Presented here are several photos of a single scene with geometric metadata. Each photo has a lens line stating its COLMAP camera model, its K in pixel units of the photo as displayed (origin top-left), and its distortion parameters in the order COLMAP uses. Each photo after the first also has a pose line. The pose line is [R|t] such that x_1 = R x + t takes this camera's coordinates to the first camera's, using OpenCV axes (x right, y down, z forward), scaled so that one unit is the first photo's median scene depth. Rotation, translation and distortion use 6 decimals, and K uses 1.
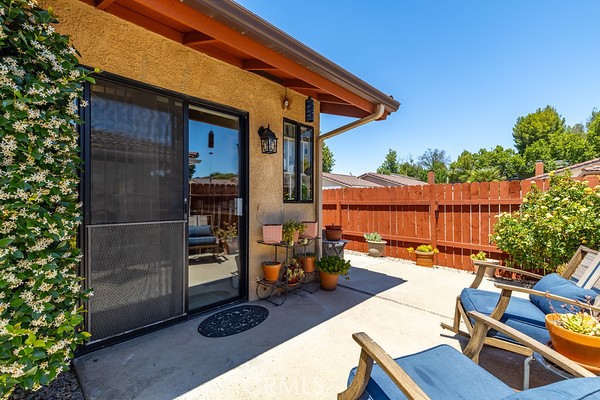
lens RADIAL K [[269.9, 0, 301.1], [0, 269.9, 202.4], [0, 0, 1]] dist [0.001890, -0.000153]
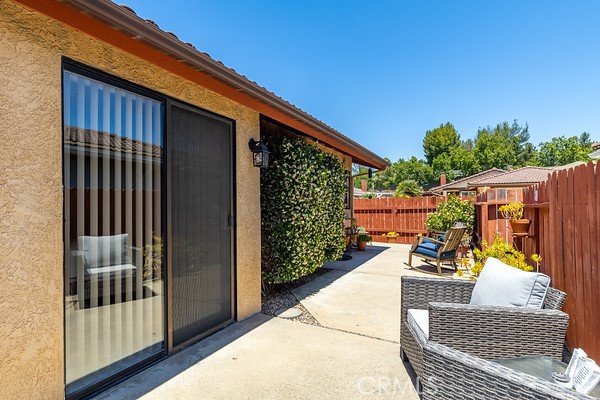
lens RADIAL K [[298.2, 0, 305.3], [0, 298.2, 201.4], [0, 0, 1]] dist [0.009272, -0.000178]
pose [[0.958390, -0.007358, 0.285367, -0.084931], [0.013045, 0.999752, -0.018033, -0.002083], [-0.285163, 0.021005, 0.958249, -0.095758]]
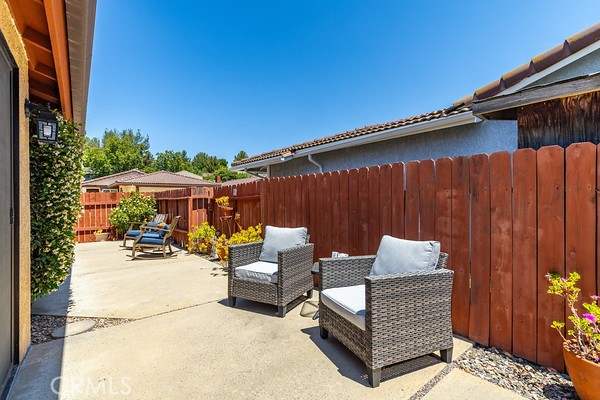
lens RADIAL K [[269.9, 0, 297.5], [0, 269.9, 201.5], [0, 0, 1]] dist [0.001890, -0.000153]
pose [[0.121521, -0.014128, 0.992488, -0.121129], [0.021492, 0.999702, 0.011599, -0.000748], [-0.992356, 0.019921, 0.121788, -0.071156]]
